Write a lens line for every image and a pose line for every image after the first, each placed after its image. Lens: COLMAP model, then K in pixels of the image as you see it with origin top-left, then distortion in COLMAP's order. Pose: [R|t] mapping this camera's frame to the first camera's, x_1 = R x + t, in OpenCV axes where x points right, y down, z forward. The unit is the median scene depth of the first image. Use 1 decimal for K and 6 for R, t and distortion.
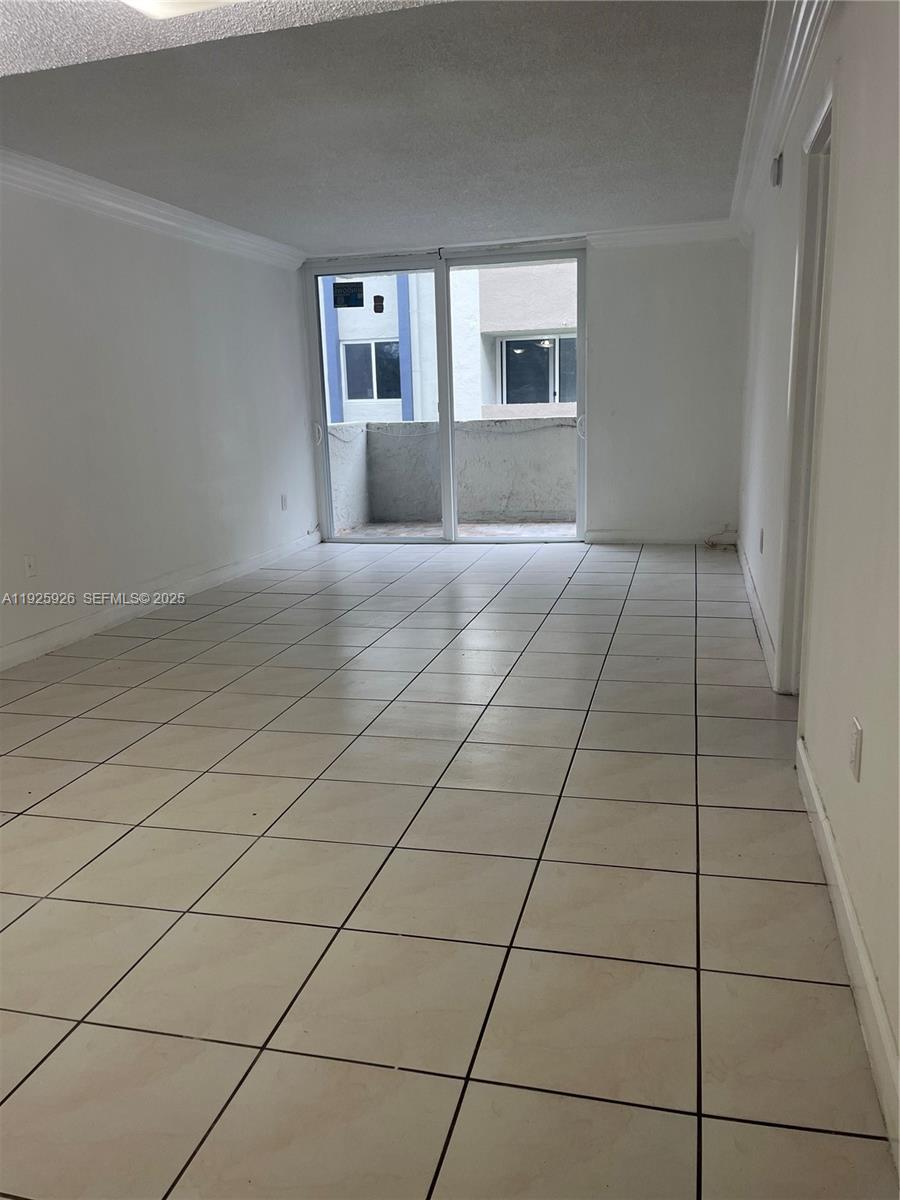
lens RADIAL K [[903.9, 0, 422.3], [0, 903.9, 607.1], [0, 0, 1]] dist [0.057868, -0.079460]
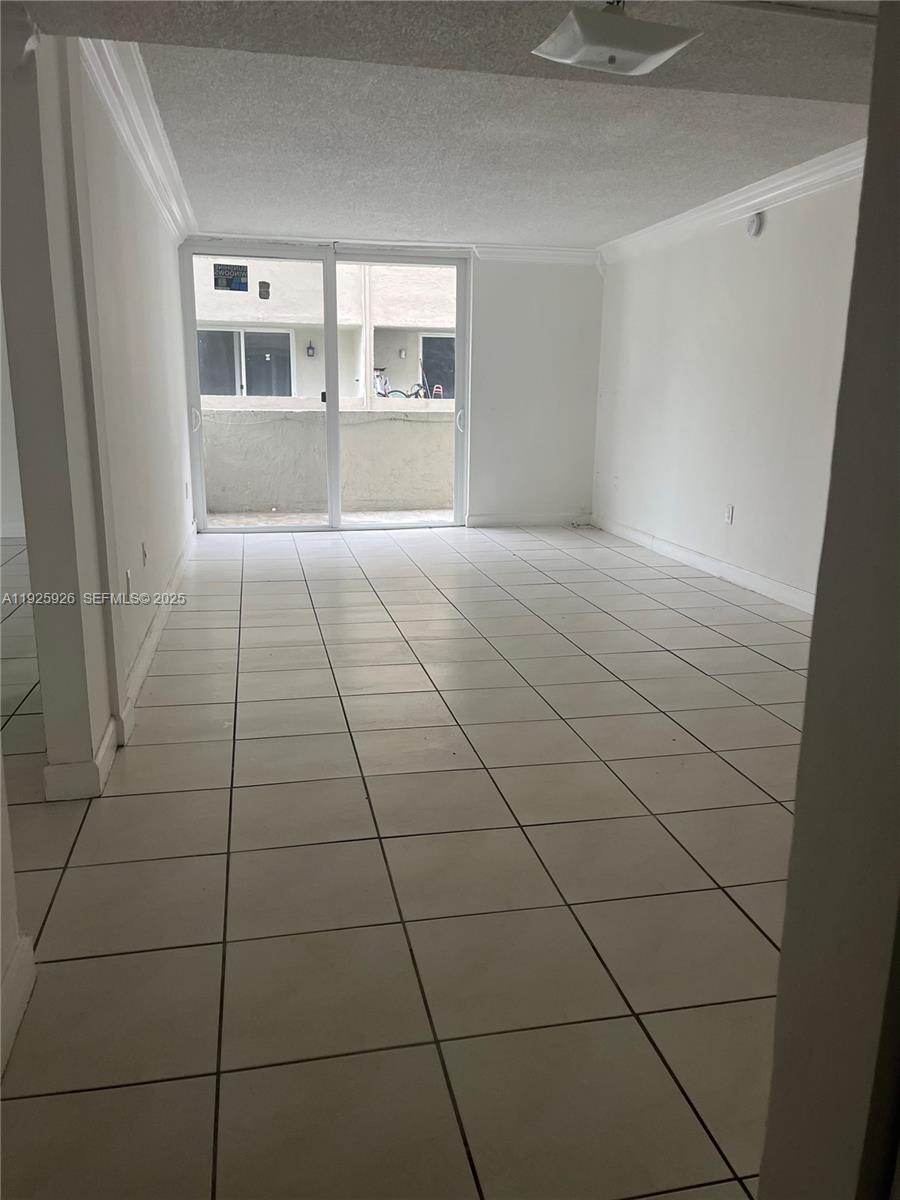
lens RADIAL K [[903.9, 0, 451.6], [0, 903.9, 603.5], [0, 0, 1]] dist [0.057868, -0.079460]
pose [[0.901015, -0.059167, 0.429734, -0.308811], [0.059082, 0.998161, 0.013554, 0.005661], [-0.429746, 0.013177, 0.902854, 0.022350]]
